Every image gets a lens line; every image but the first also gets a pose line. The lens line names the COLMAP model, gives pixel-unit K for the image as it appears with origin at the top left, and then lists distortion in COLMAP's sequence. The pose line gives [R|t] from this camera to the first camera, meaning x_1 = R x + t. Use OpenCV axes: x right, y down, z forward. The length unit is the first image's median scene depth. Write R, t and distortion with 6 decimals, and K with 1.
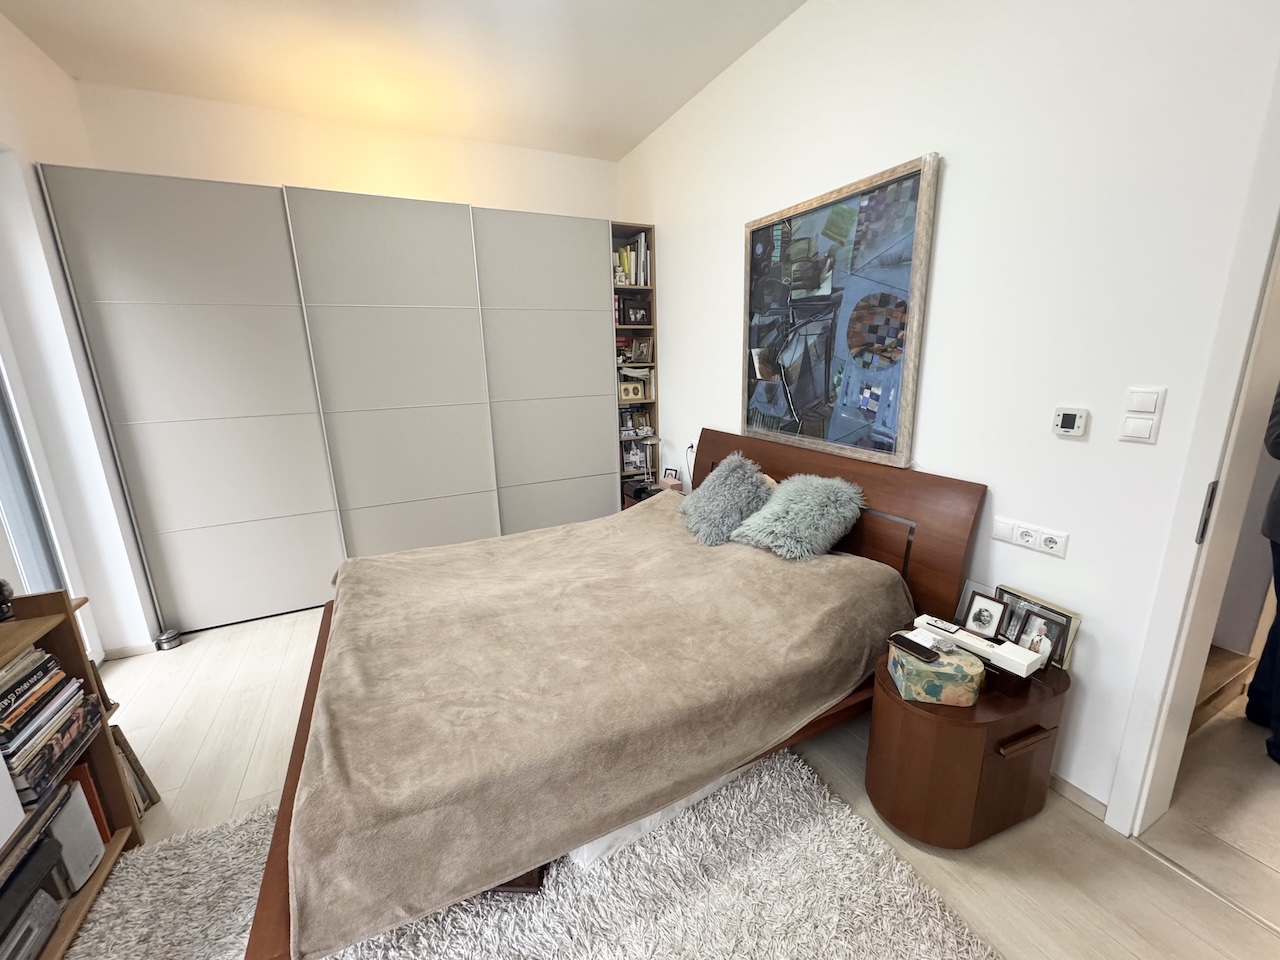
lens RADIAL K [[511.2, 0, 642.5], [0, 511.2, 479.5], [0, 0, 1]] dist [0.001881, 0.000297]
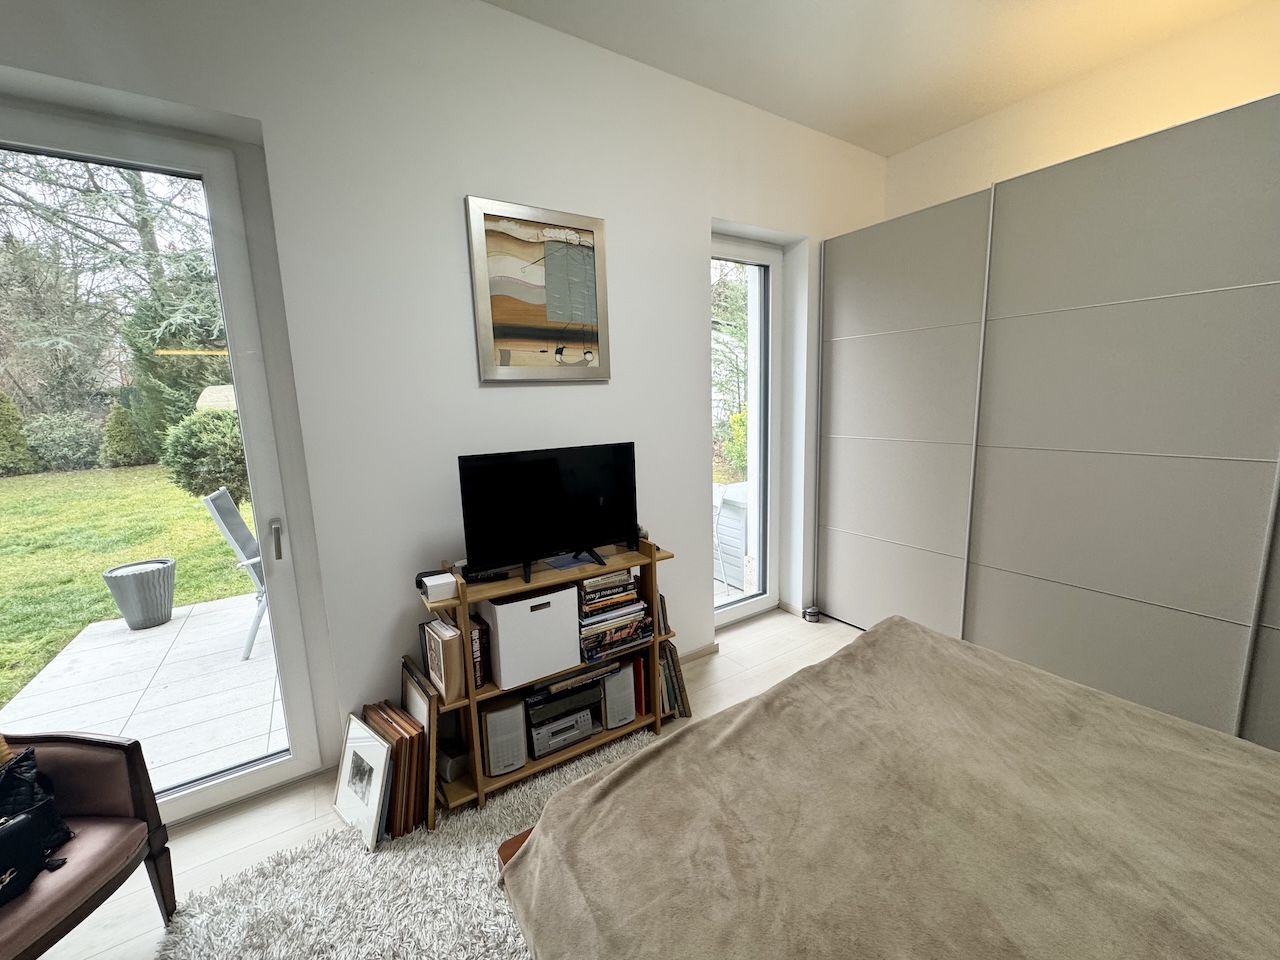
lens RADIAL K [[511.2, 0, 641.8], [0, 511.2, 481.5], [0, 0, 1]] dist [0.001881, 0.000297]
pose [[0.123629, 0.185321, -0.974870, 0.218966], [-0.206351, 0.965733, 0.157415, -0.144023], [0.970636, 0.181704, 0.157634, 0.528898]]
